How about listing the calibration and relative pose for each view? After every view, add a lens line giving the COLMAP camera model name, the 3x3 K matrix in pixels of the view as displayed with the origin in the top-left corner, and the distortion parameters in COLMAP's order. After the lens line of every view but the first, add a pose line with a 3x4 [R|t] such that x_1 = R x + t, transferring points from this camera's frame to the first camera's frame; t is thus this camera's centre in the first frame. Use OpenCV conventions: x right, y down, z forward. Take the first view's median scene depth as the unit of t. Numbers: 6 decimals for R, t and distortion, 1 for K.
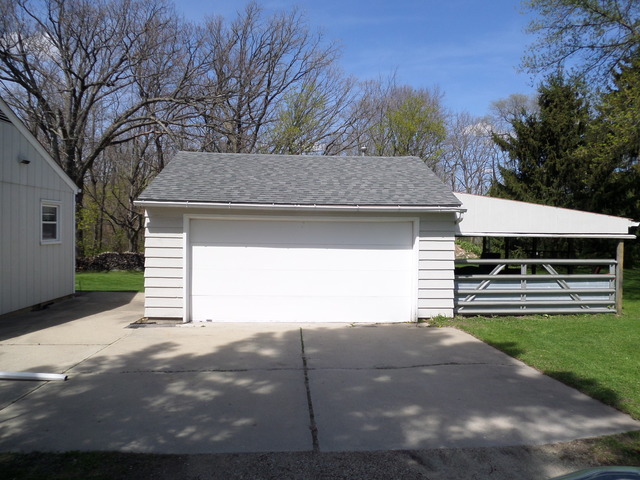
lens RADIAL K [[486.0, 0, 319.1], [0, 486.0, 238.7], [0, 0, 1]] dist [0.000795, 0.000096]
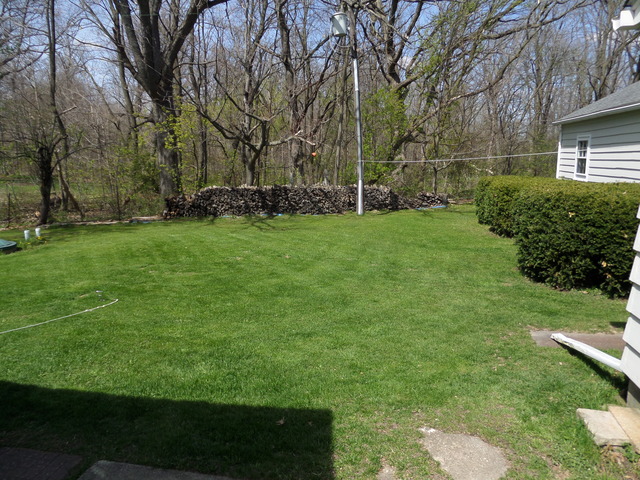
lens RADIAL K [[486.0, 0, 320.2], [0, 486.0, 239.5], [0, 0, 1]] dist [0.000795, 0.000096]
pose [[0.974582, 0.018834, -0.223236, -0.153477], [0.014164, 0.989286, 0.145299, 0.006152], [0.223581, -0.144768, 0.963874, 0.395409]]
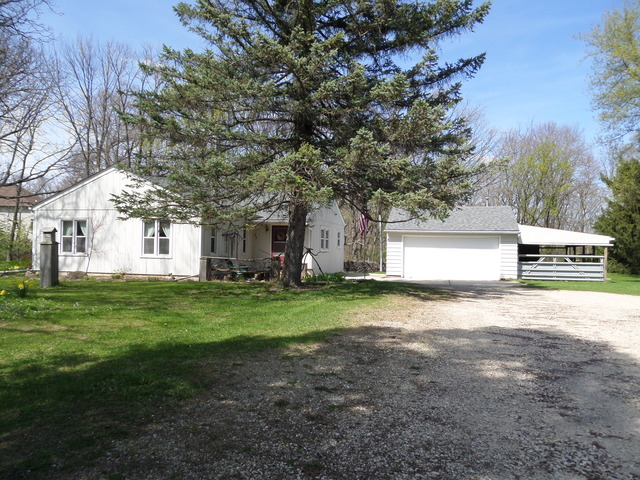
lens RADIAL K [[486.0, 0, 318.9], [0, 486.0, 240.4], [0, 0, 1]] dist [0.000795, 0.000096]
pose [[0.949943, 0.002974, -0.312408, 0.096683], [-0.009467, 0.999770, -0.019268, 0.028931], [0.312279, 0.021261, 0.949753, -1.420850]]
